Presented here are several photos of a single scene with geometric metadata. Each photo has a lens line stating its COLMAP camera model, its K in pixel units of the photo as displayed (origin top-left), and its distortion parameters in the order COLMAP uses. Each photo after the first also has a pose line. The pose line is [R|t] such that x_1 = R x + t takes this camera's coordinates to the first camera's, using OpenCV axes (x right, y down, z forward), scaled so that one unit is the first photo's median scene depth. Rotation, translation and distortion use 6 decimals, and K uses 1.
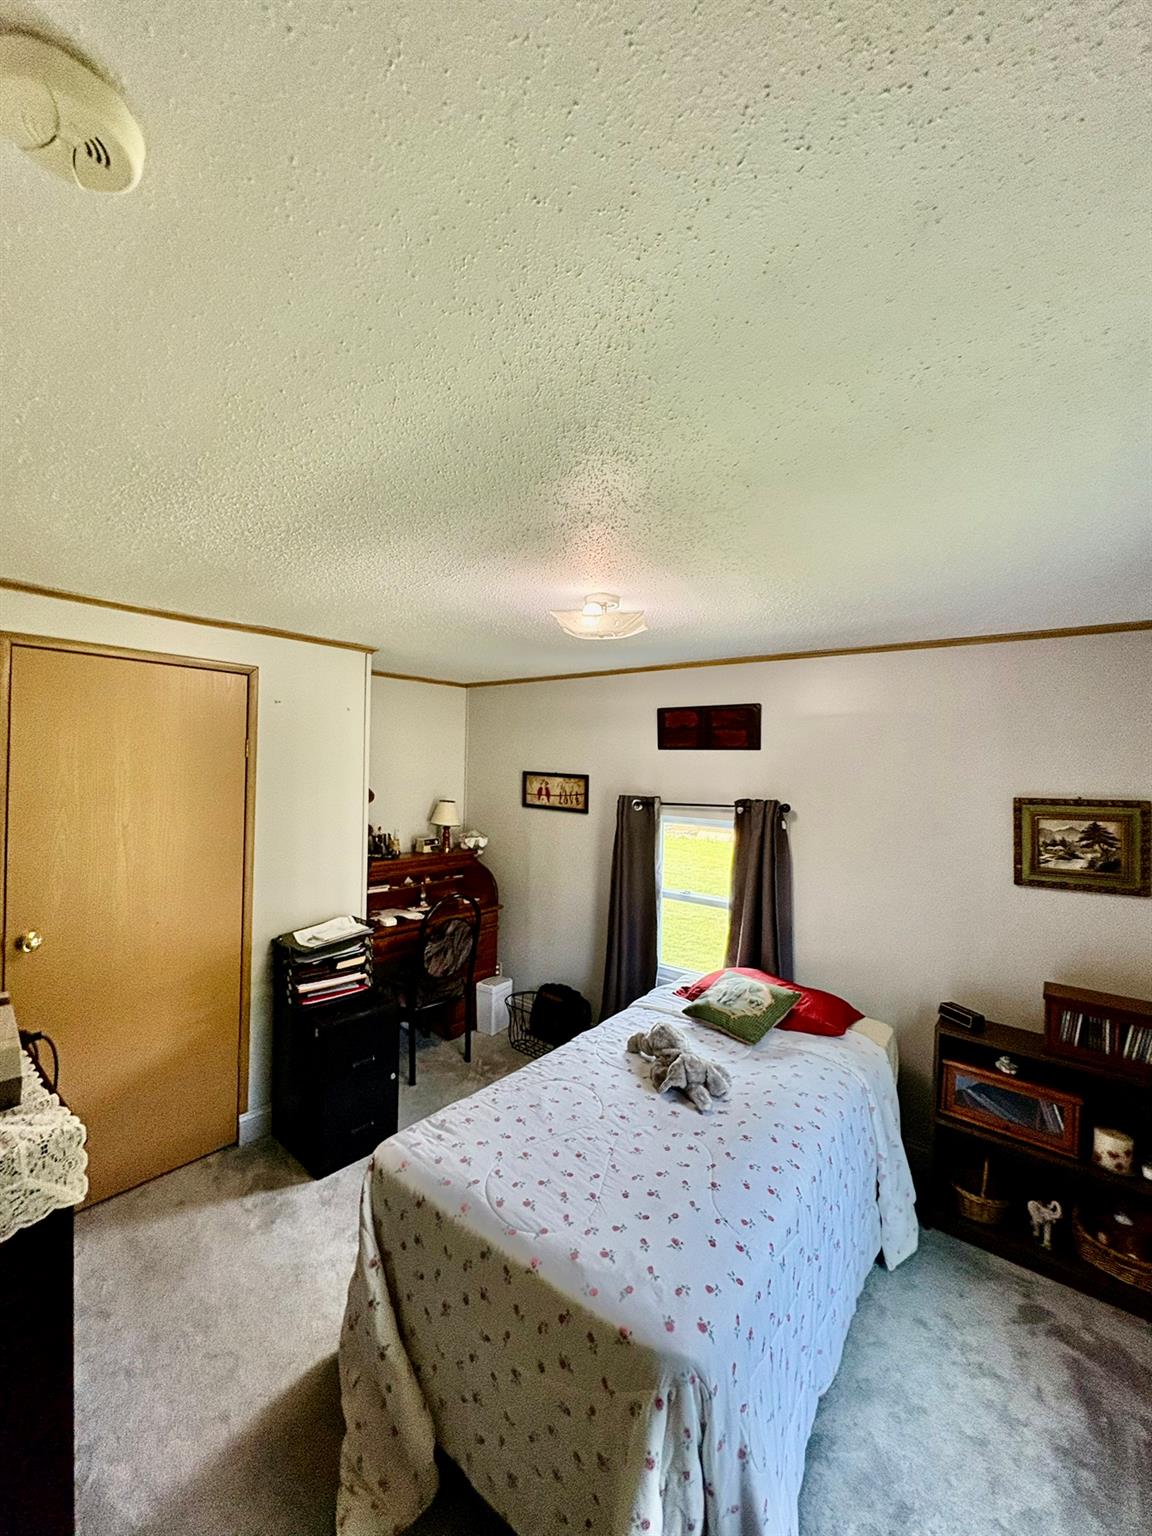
lens RADIAL K [[609.9, 0, 576.0], [0, 609.9, 768.0], [0, 0, 1]] dist [0.000265, 0.000211]
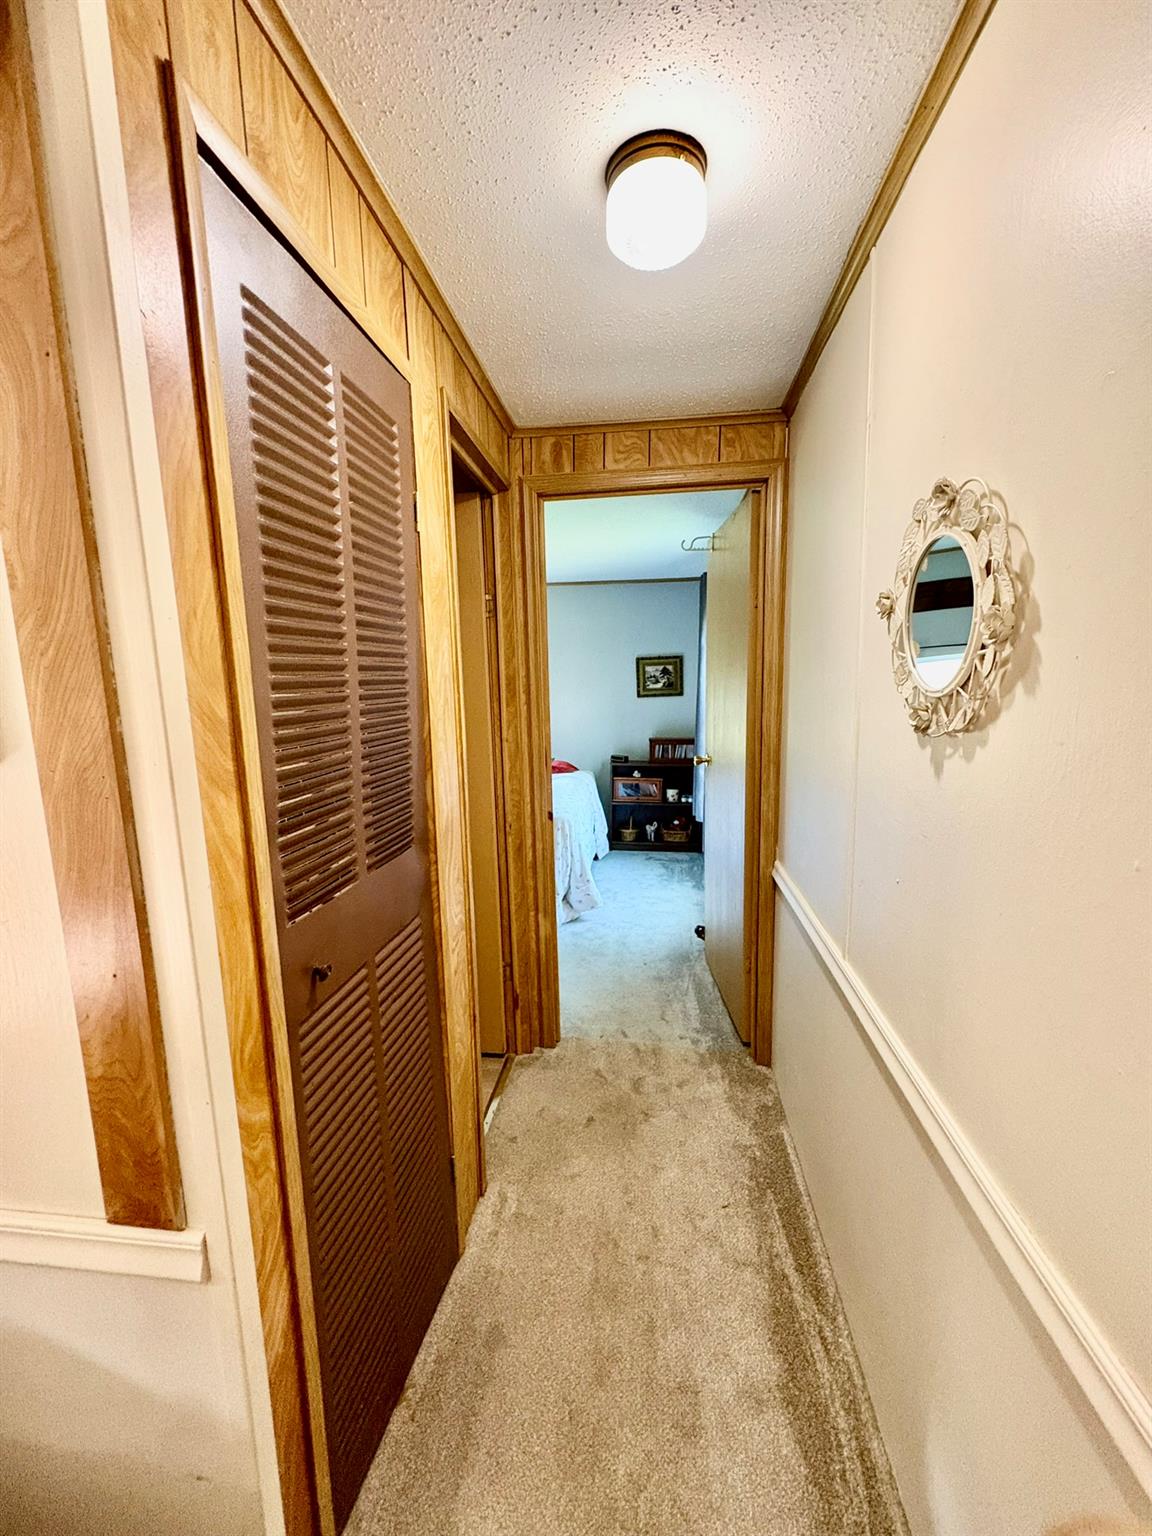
lens RADIAL K [[609.9, 0, 576.0], [0, 609.9, 768.0], [0, 0, 1]] dist [0.000265, 0.000211]
pose [[0.854194, -0.106389, 0.508953, -0.670217], [0.040953, 0.989568, 0.138121, 0.140004], [-0.518339, -0.097139, 0.849641, -0.846922]]
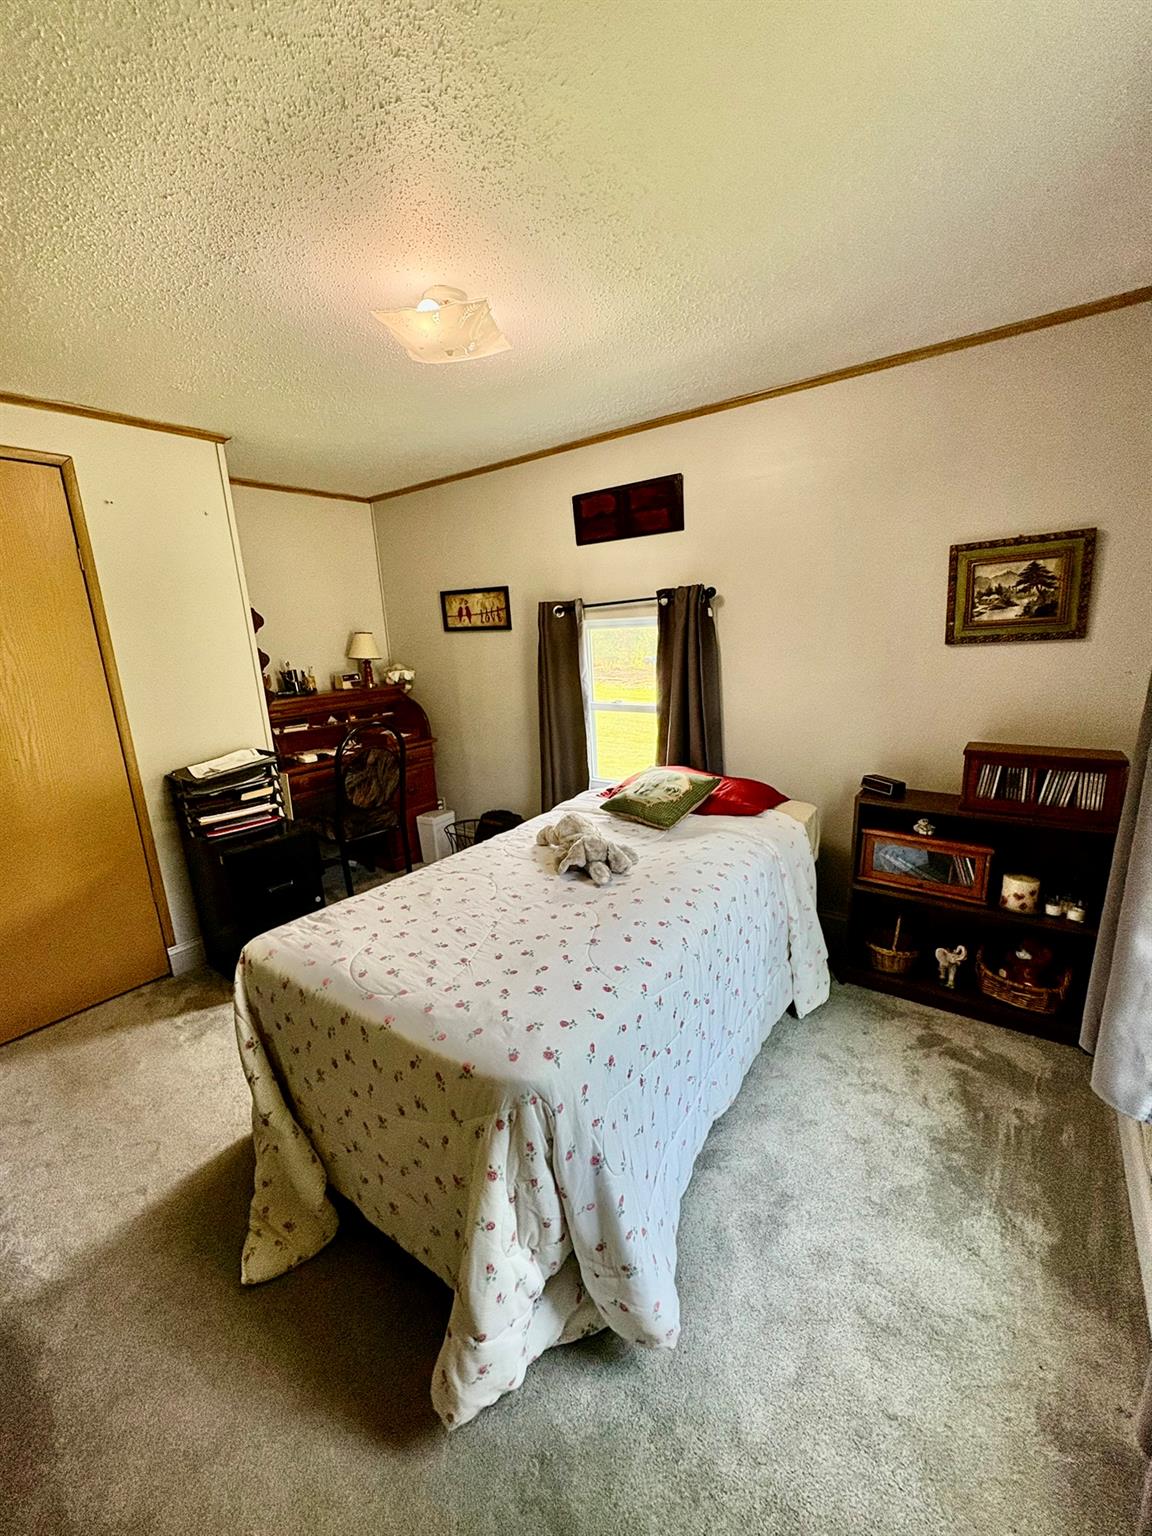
lens RADIAL K [[609.9, 0, 576.0], [0, 609.9, 768.0], [0, 0, 1]] dist [0.000265, 0.000211]
pose [[0.996502, -0.080336, 0.023041, 0.133222], [0.073365, 0.972910, 0.219234, 0.139527], [-0.040029, -0.216776, 0.975400, 0.085039]]
